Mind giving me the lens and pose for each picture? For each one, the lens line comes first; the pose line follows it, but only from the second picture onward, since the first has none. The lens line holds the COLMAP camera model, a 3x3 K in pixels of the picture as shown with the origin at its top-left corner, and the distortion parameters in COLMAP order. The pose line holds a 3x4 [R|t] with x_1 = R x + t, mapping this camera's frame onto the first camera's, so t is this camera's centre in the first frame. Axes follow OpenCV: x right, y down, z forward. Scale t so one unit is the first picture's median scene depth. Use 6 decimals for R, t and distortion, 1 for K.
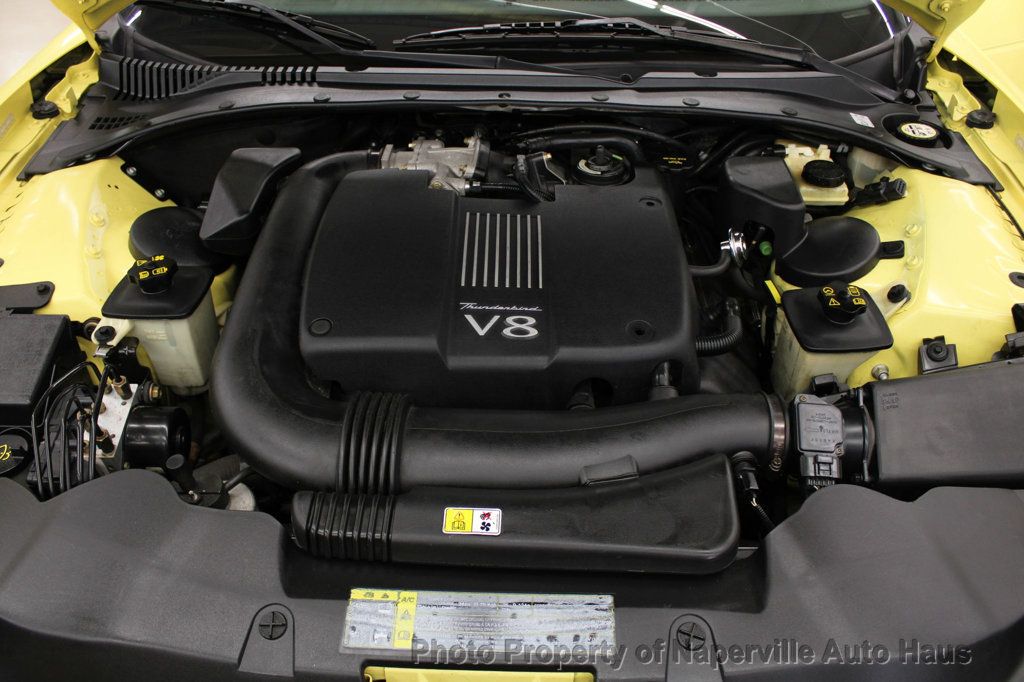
lens RADIAL K [[851.2, 0, 512.0], [0, 851.2, 341.0], [0, 0, 1]] dist [-0.178171, 0.171491]
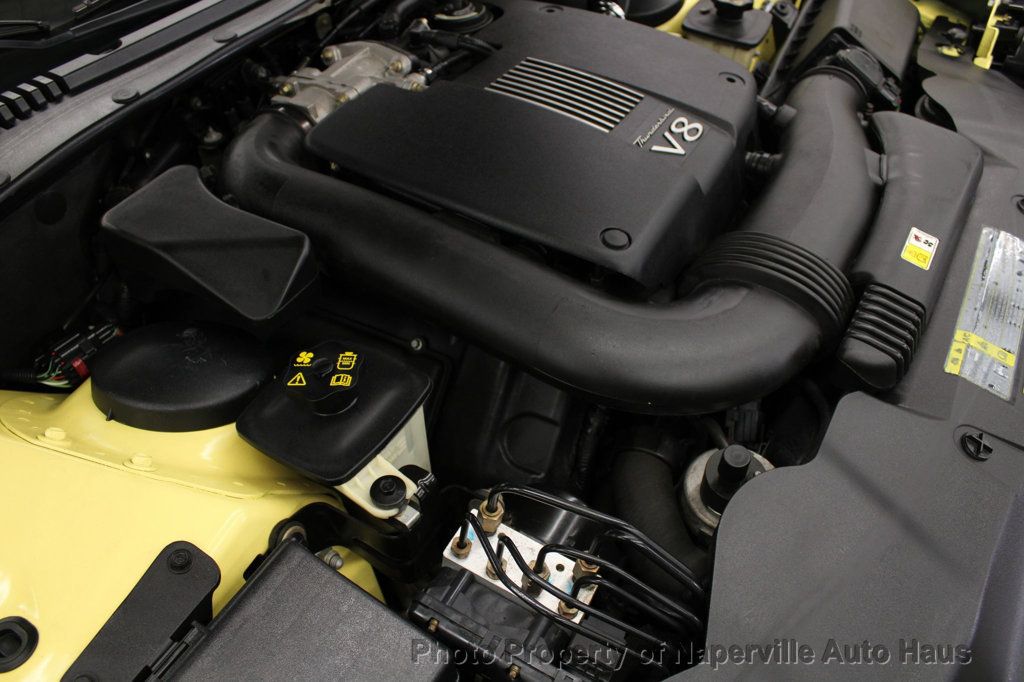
lens RADIAL K [[851.2, 0, 512.0], [0, 851.2, 341.0], [0, 0, 1]] dist [-0.178171, 0.171491]
pose [[0.498680, -0.619512, 0.606237, -0.763338], [0.576237, 0.759420, 0.302048, -0.221131], [-0.647511, 0.198711, 0.735693, 0.504585]]
